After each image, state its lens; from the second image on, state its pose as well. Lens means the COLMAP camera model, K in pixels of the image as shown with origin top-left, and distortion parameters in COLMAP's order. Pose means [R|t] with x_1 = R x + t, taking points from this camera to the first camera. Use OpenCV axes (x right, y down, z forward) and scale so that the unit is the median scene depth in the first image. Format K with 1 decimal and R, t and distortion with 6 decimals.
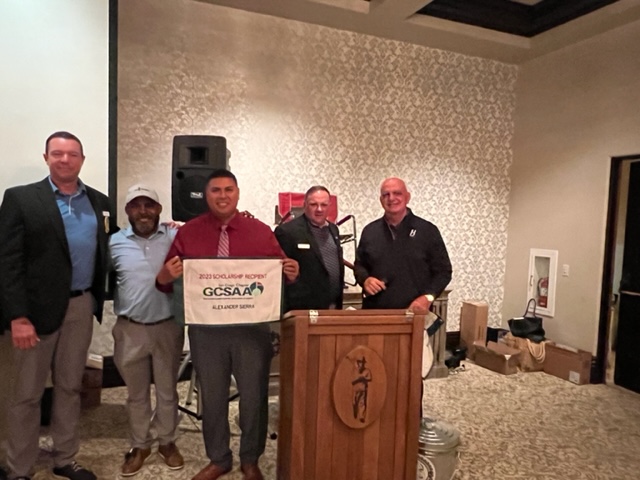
lens RADIAL K [[472.0, 0, 308.1], [0, 472.0, 256.6], [0, 0, 1]] dist [0.007084, 0.008788]
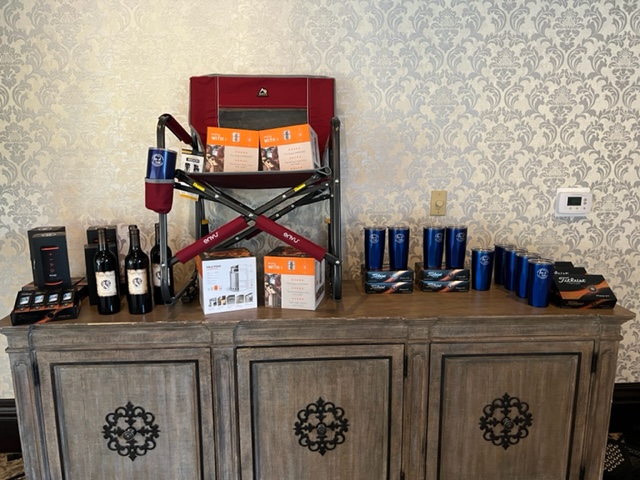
lens RADIAL K [[476.5, 0, 322.9], [0, 476.5, 243.5], [0, 0, 1]] dist [0.038755, -0.033999]
pose [[0.943694, 0.024984, -0.329876, 0.206776], [0.008587, 0.994958, 0.099920, -0.023340], [0.330709, -0.097126, 0.938721, 0.596333]]
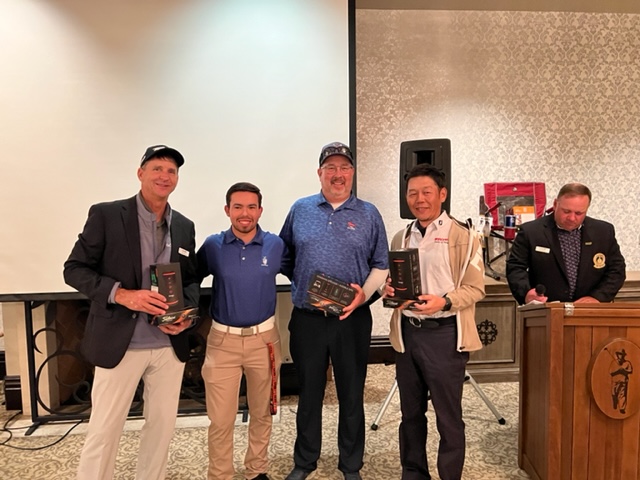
lens RADIAL K [[476.5, 0, 322.2], [0, 476.5, 242.7], [0, 0, 1]] dist [0.038755, -0.033999]
pose [[0.956318, -0.022933, -0.291427, -0.096704], [0.024054, 0.999711, 0.000264, -0.016482], [0.291337, -0.007262, 0.956593, -0.089950]]
